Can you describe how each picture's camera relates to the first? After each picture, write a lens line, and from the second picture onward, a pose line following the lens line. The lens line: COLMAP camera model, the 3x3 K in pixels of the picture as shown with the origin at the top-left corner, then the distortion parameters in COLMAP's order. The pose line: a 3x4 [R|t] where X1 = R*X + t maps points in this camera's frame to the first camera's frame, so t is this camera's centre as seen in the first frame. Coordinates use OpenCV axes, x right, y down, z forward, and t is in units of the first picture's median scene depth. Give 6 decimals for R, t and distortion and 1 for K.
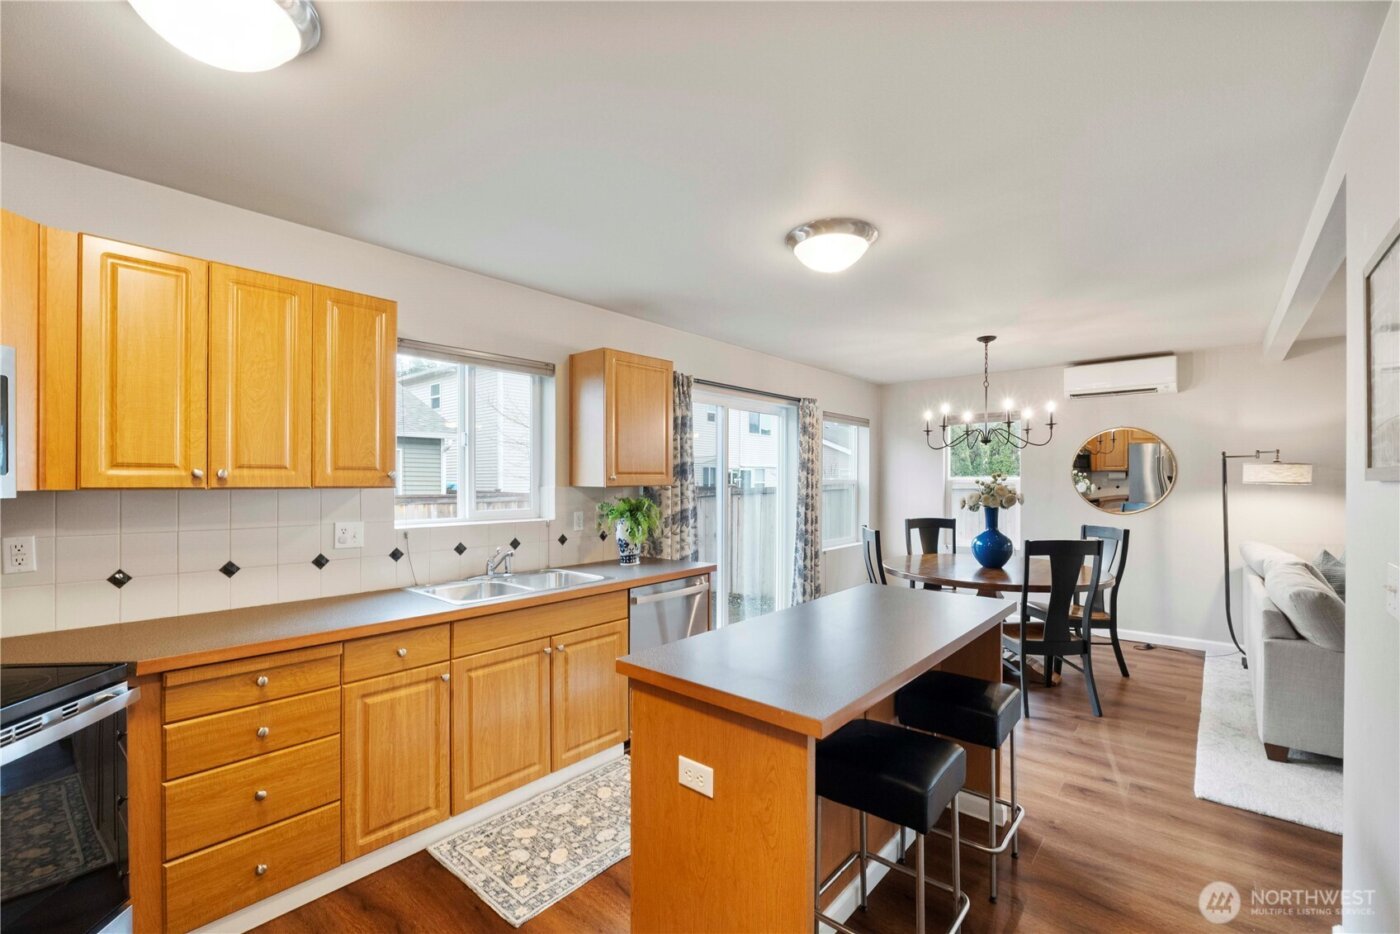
lens RADIAL K [[599.7, 0, 702.0], [0, 599.7, 488.8], [0, 0, 1]] dist [-0.008971, -0.000393]
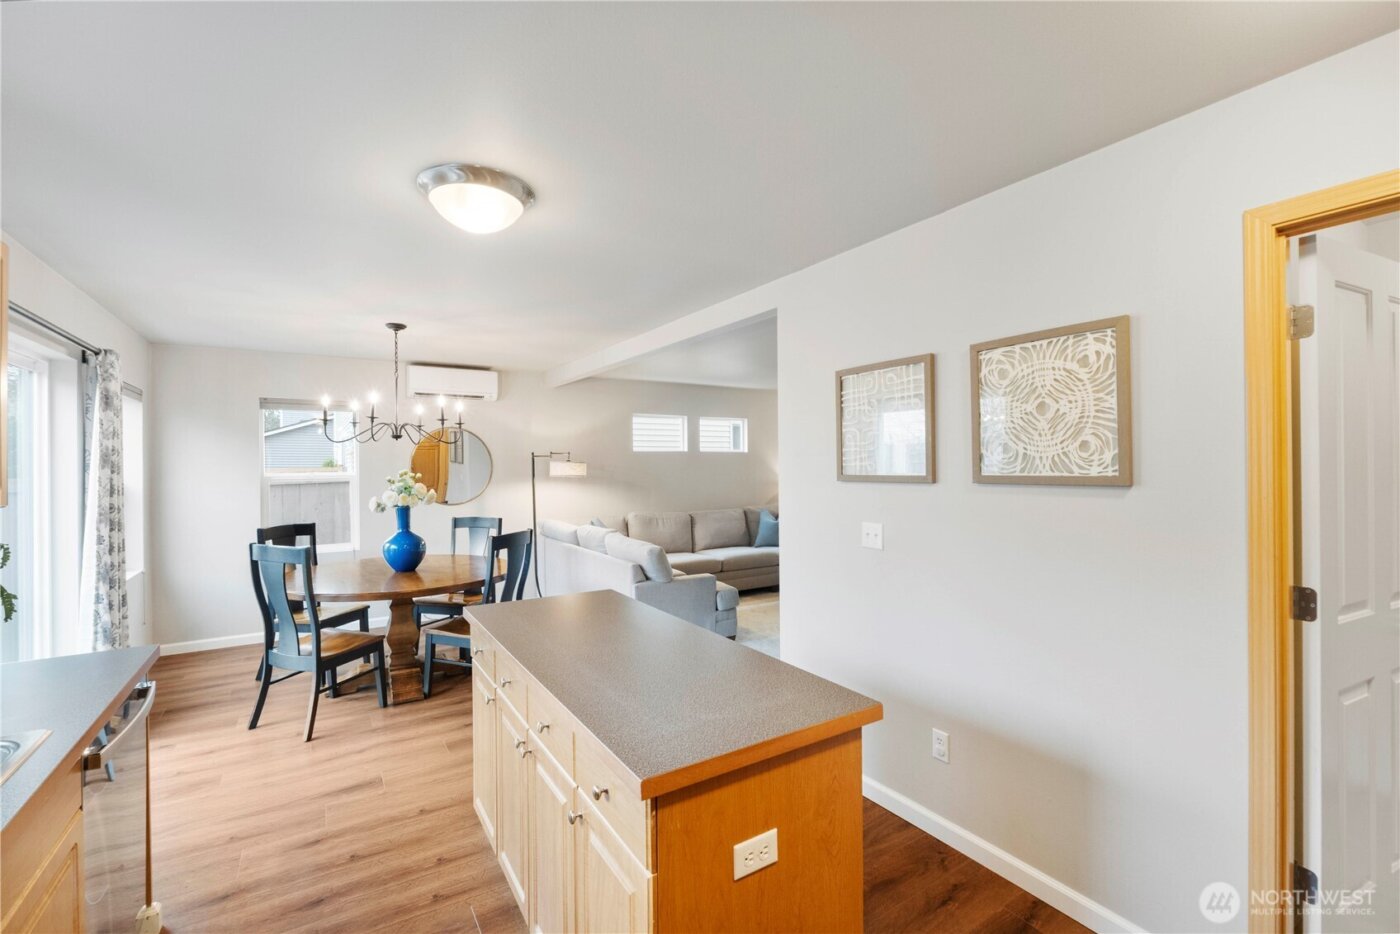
lens RADIAL K [[599.7, 0, 705.9], [0, 599.7, 465.0], [0, 0, 1]] dist [-0.008971, -0.000393]
pose [[0.277129, -0.001329, 0.960832, -0.258860], [0.019451, 0.999802, -0.004227, -0.019440], [-0.960636, 0.019861, 0.277099, 0.255950]]
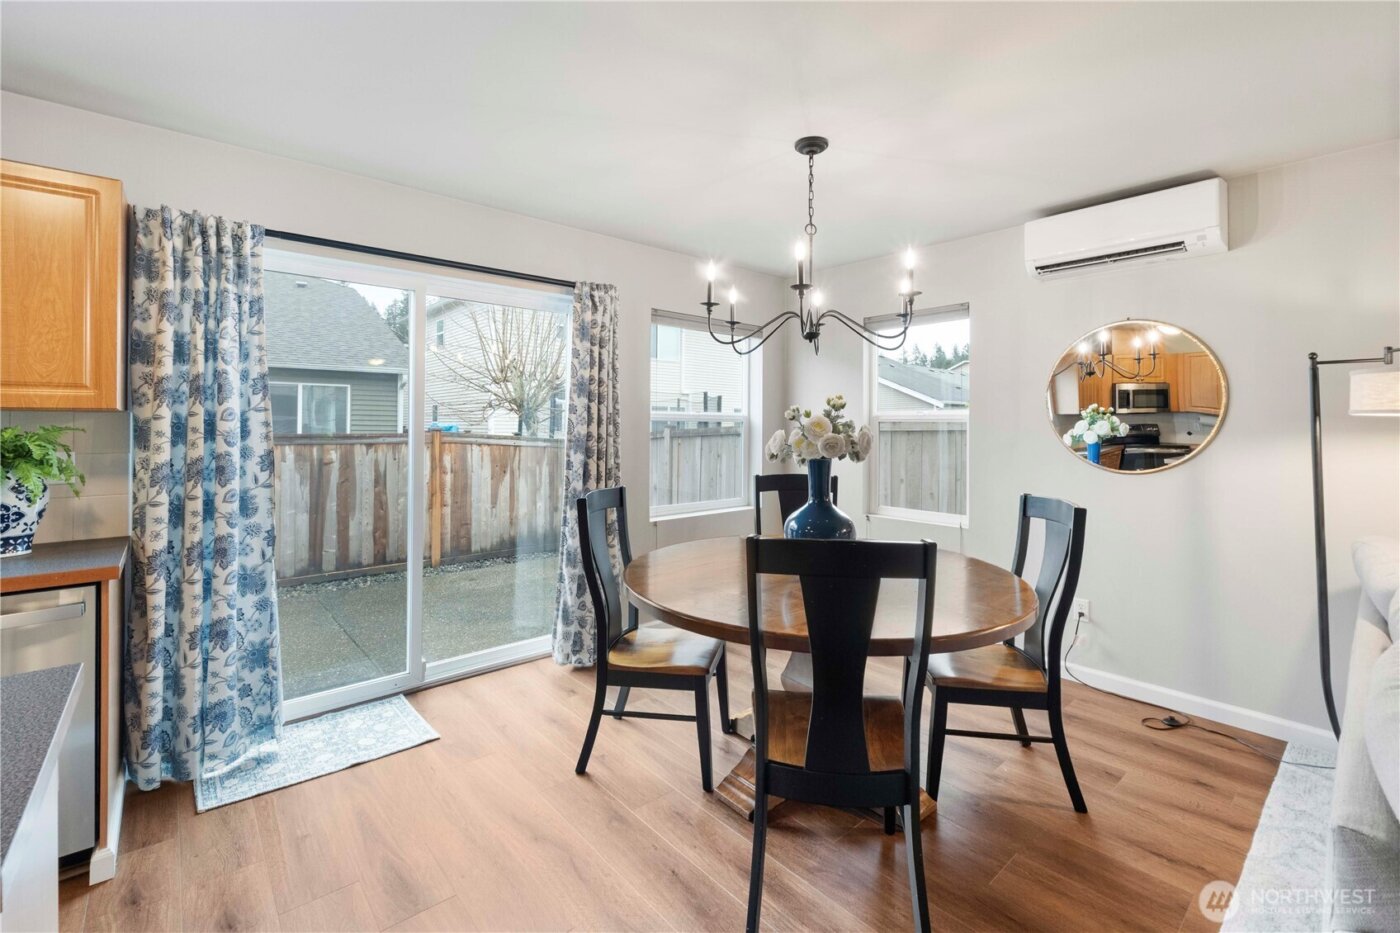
lens RADIAL K [[599.7, 0, 717.9], [0, 599.7, 422.1], [0, 0, 1]] dist [-0.008971, -0.000393]
pose [[0.990955, 0.005498, -0.134081, 0.421218], [-0.008453, 0.999734, -0.021475, 0.009827], [0.133927, 0.022414, 0.990738, 0.414662]]
